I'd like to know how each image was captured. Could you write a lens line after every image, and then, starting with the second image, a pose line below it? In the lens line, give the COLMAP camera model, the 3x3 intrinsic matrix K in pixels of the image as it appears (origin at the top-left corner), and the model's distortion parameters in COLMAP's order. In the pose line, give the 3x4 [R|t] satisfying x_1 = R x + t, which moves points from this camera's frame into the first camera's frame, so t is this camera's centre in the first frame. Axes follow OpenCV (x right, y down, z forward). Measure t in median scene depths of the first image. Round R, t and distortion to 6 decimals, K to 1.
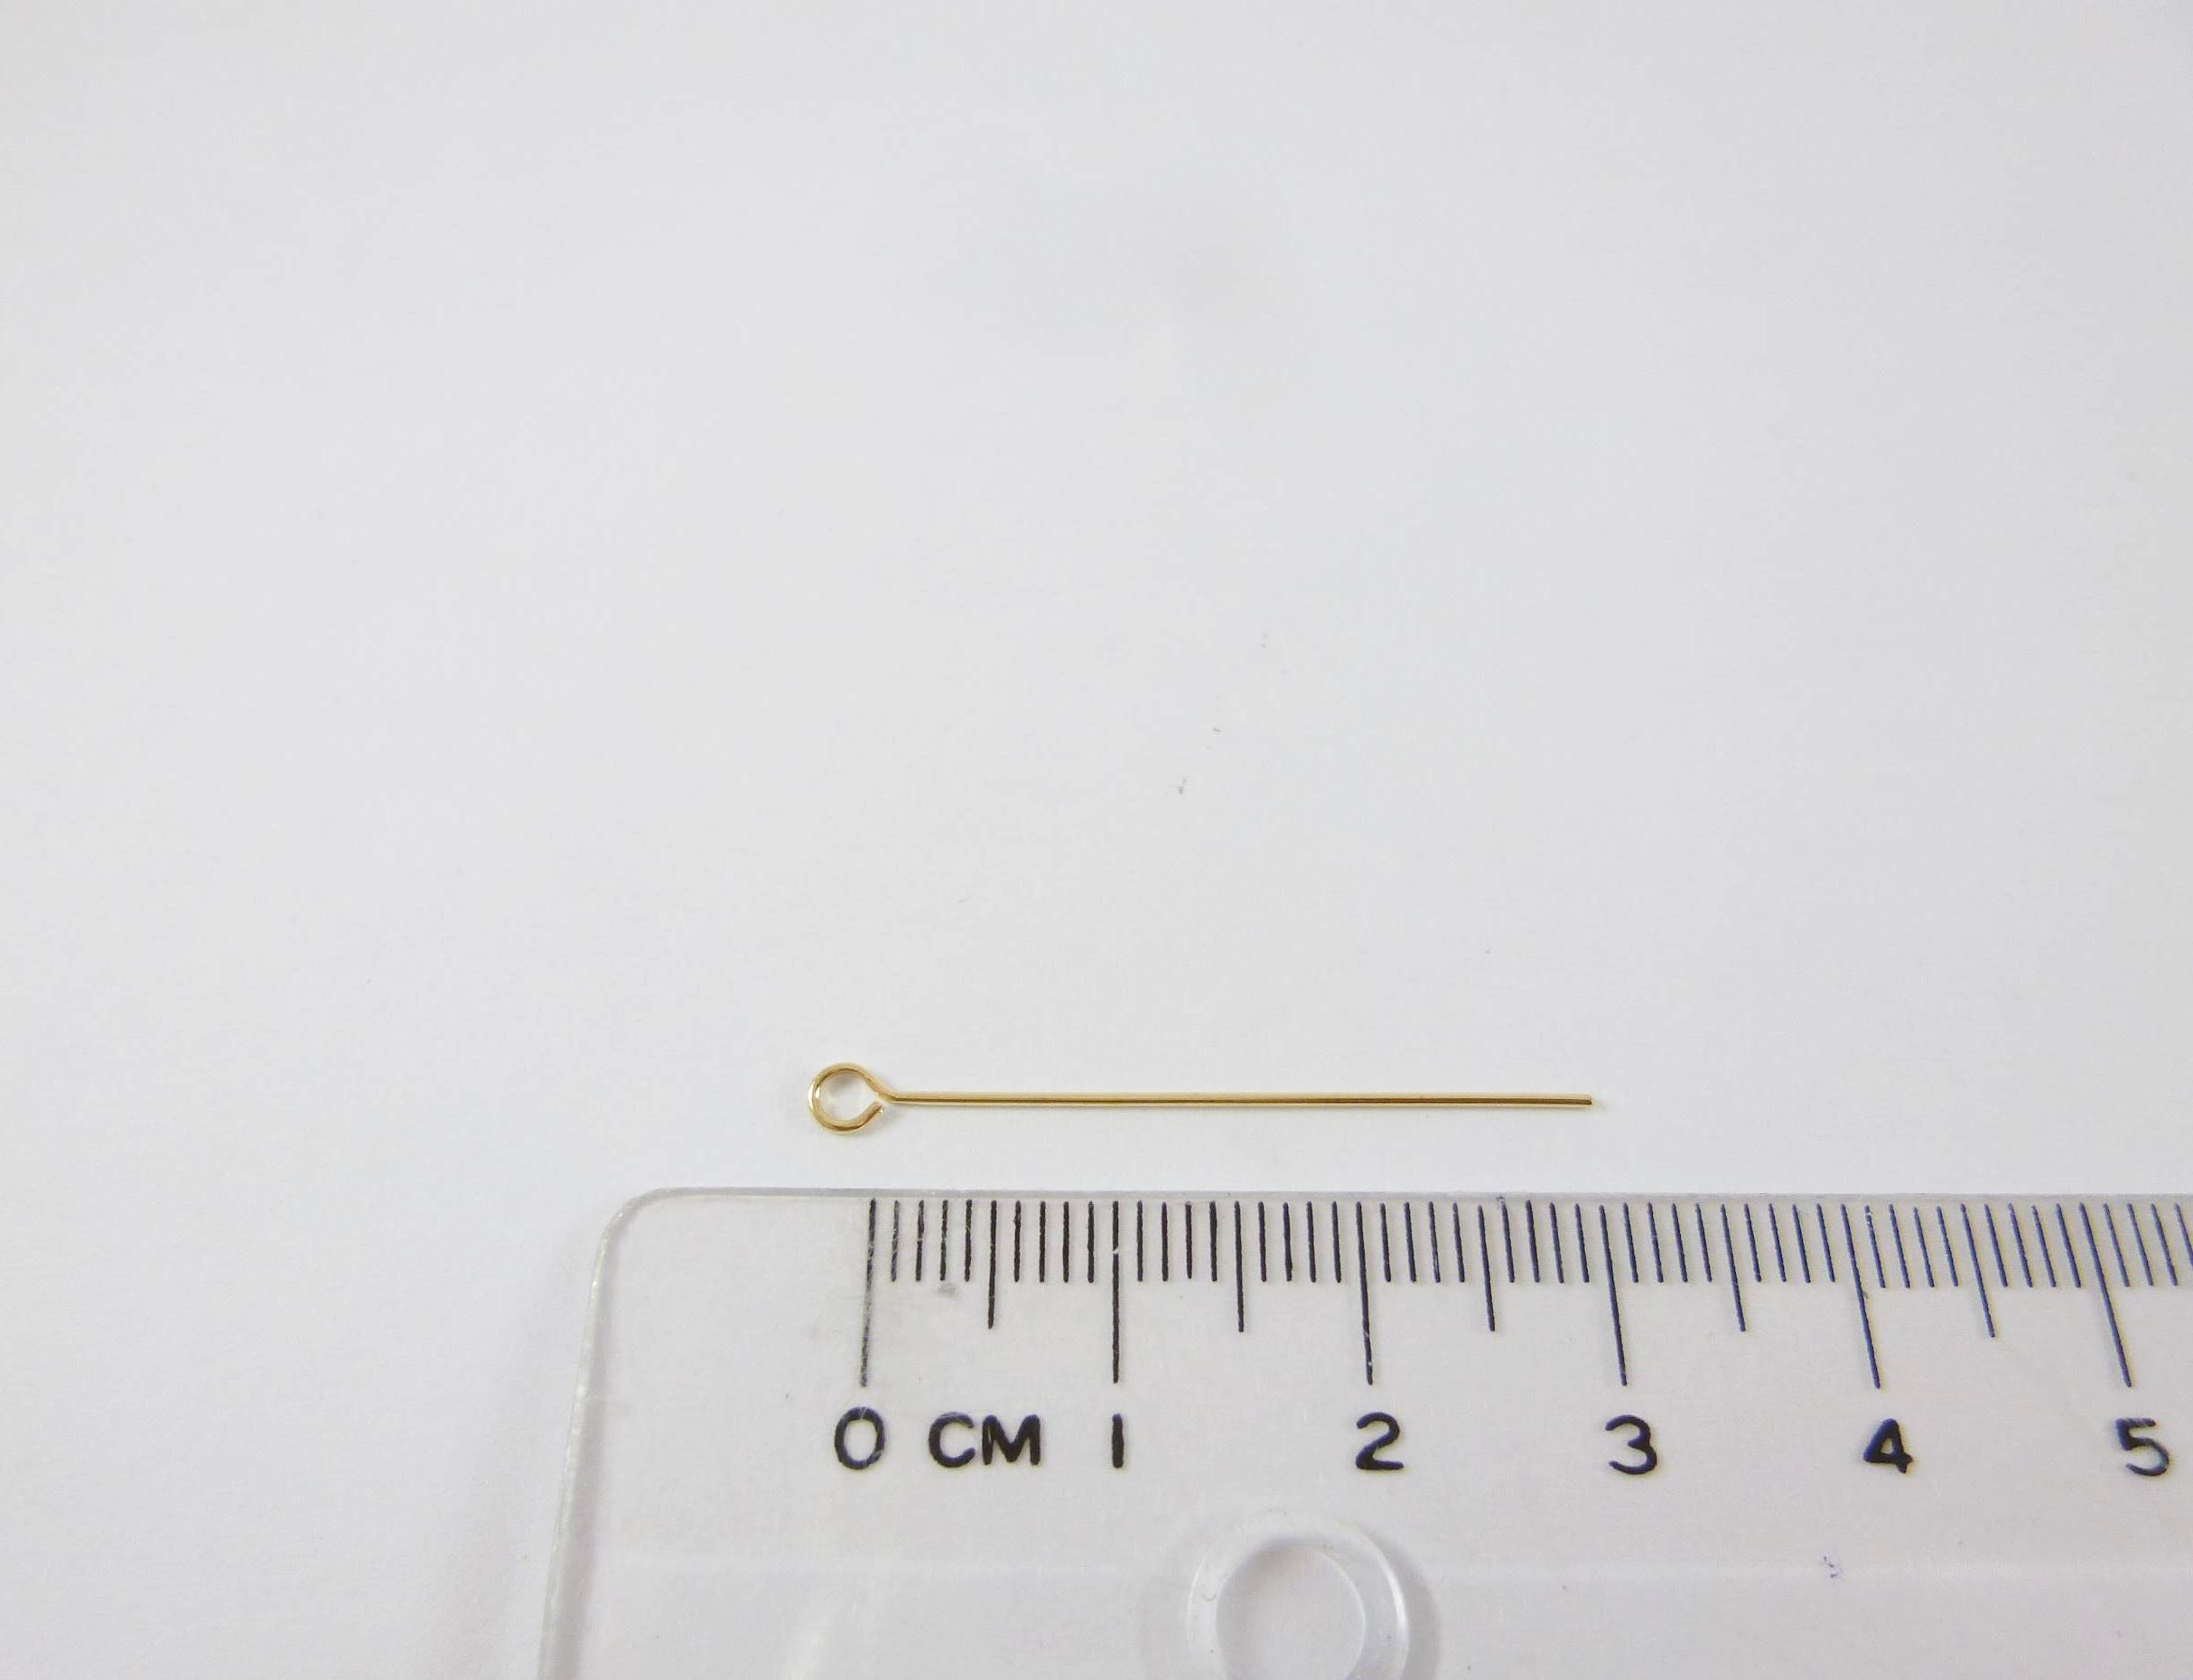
lens RADIAL K [[1627.2, 0, 1035.2], [0, 1627.2, 862.6], [0, 0, 1]] dist [-0.046383, 0.002455]
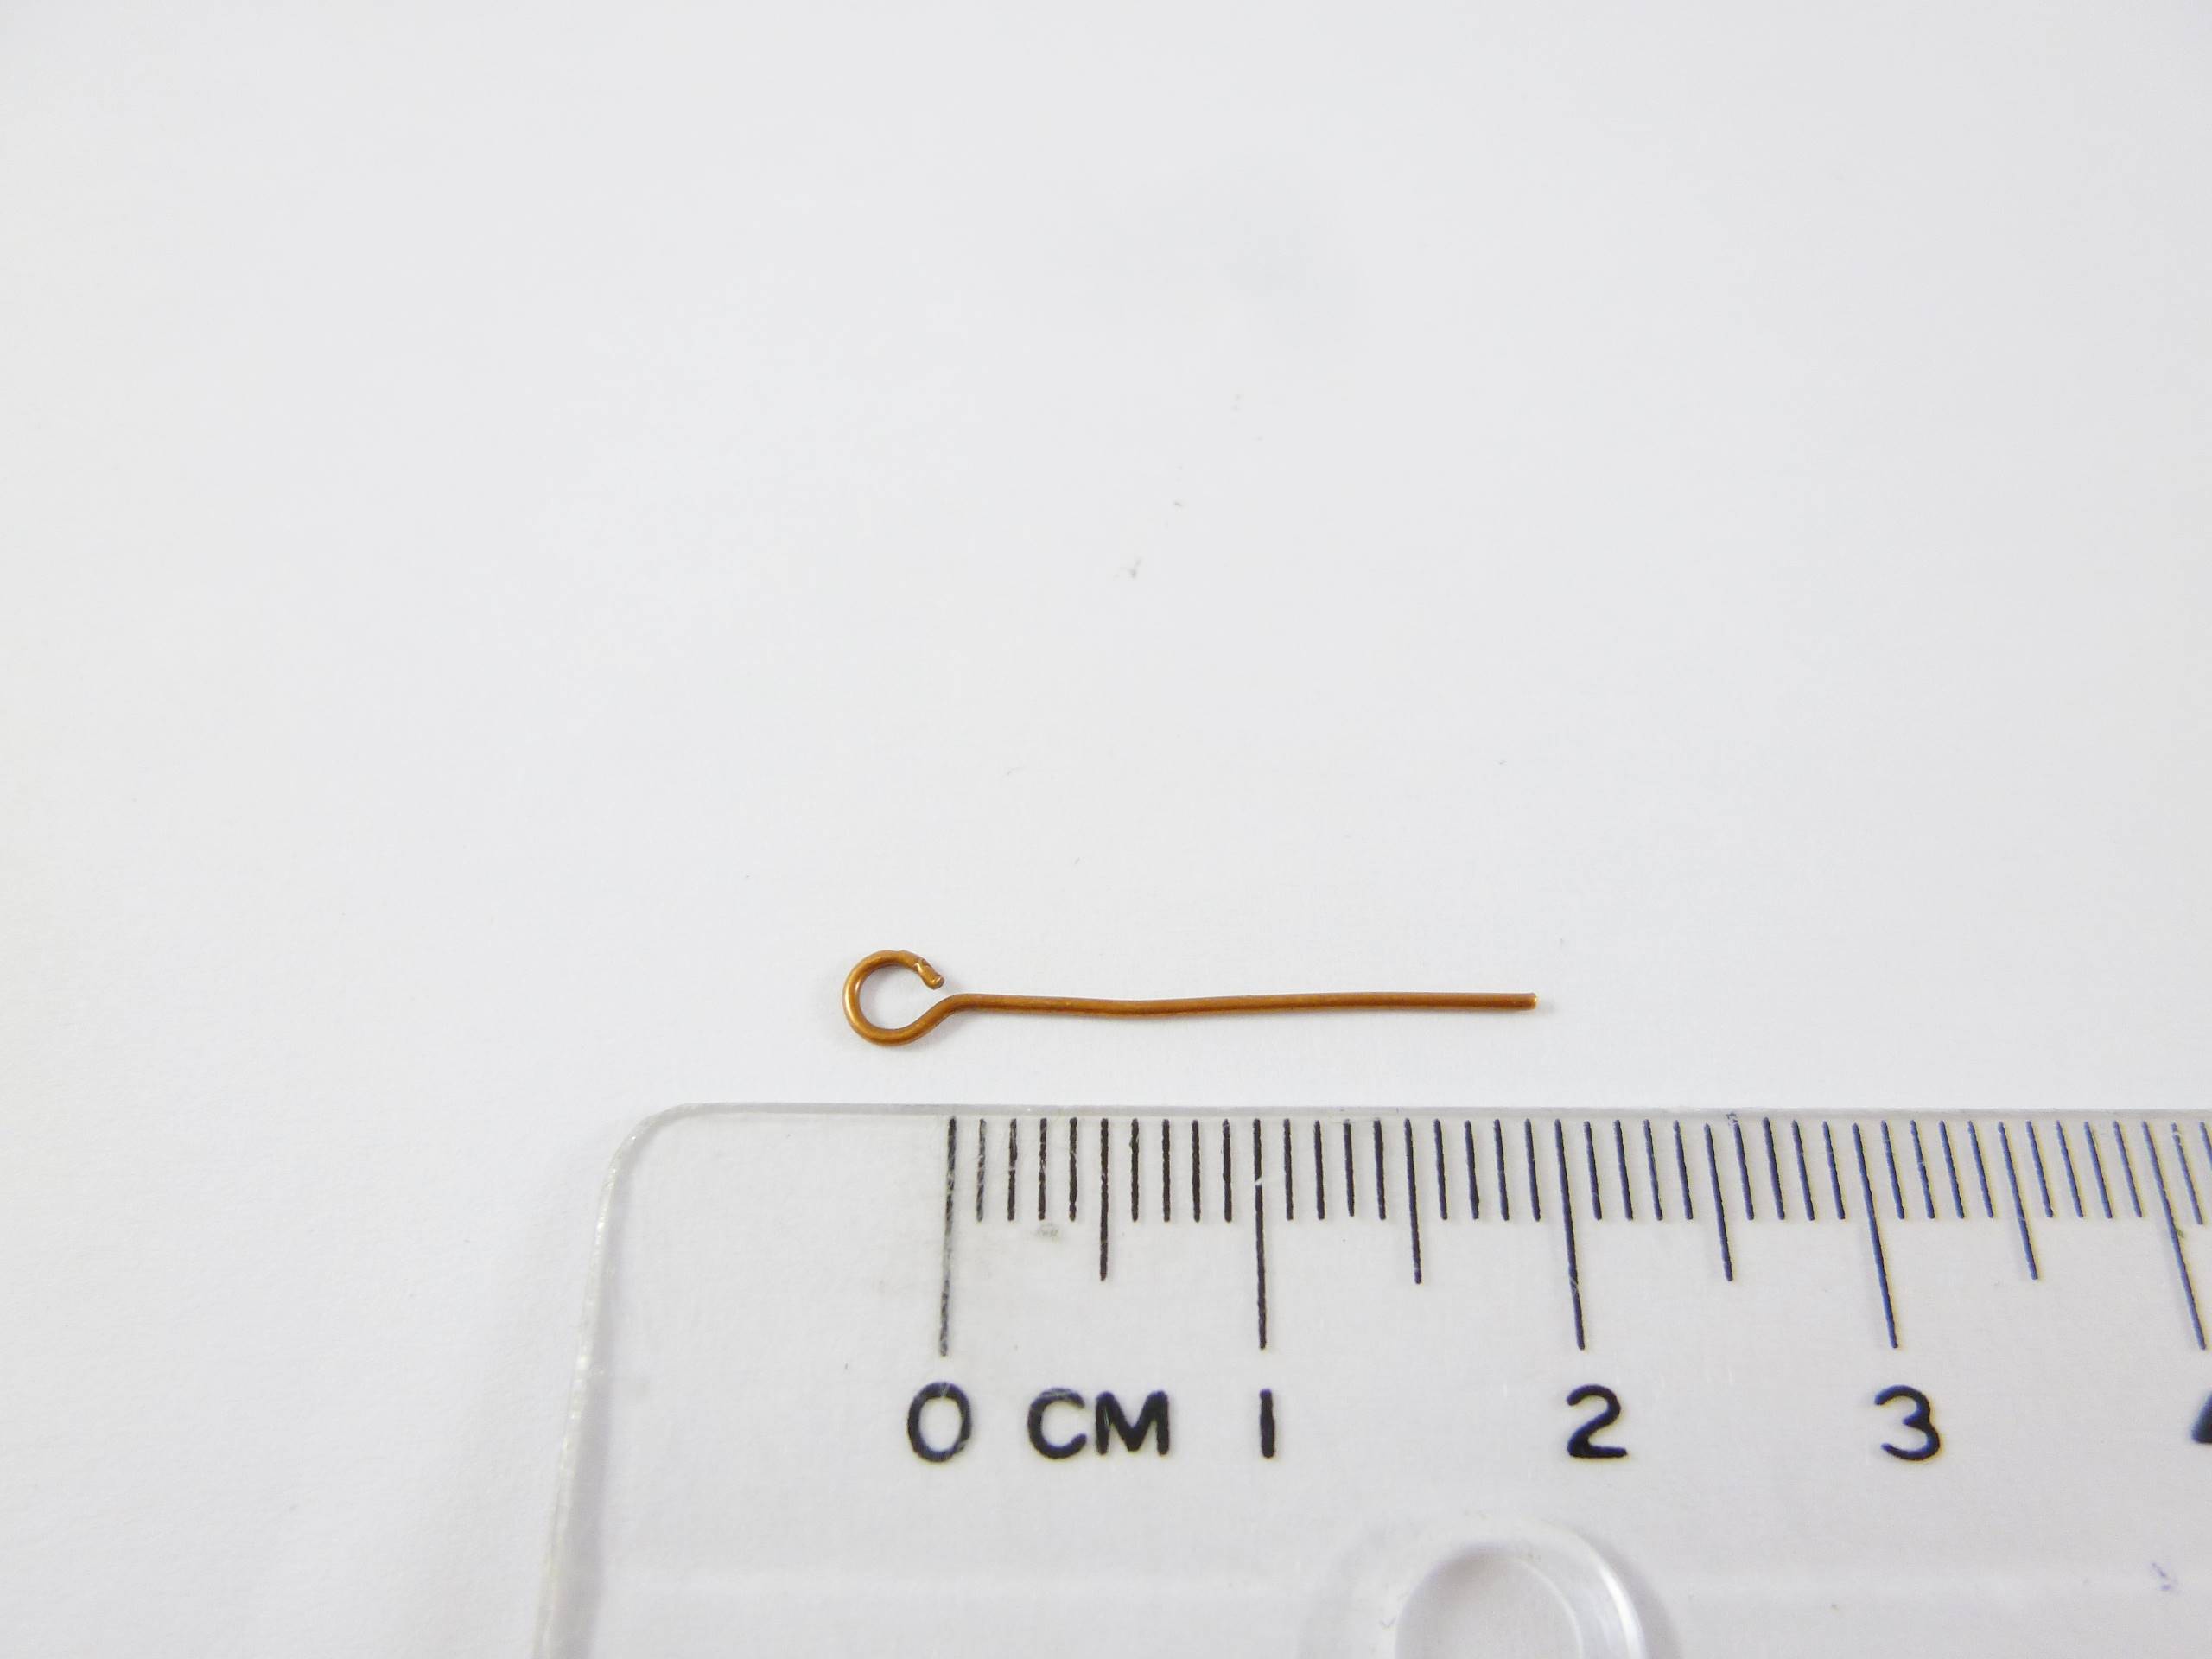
lens RADIAL K [[1554.7, 0, 1110.0], [0, 1554.7, 831.3], [0, 0, 1]] dist [-0.039424, -0.002543]
pose [[0.999535, 0.003818, 0.030245, -0.047509], [-0.004920, 0.999324, 0.036436, 0.039801], [-0.030085, -0.036568, 0.998878, 0.247808]]
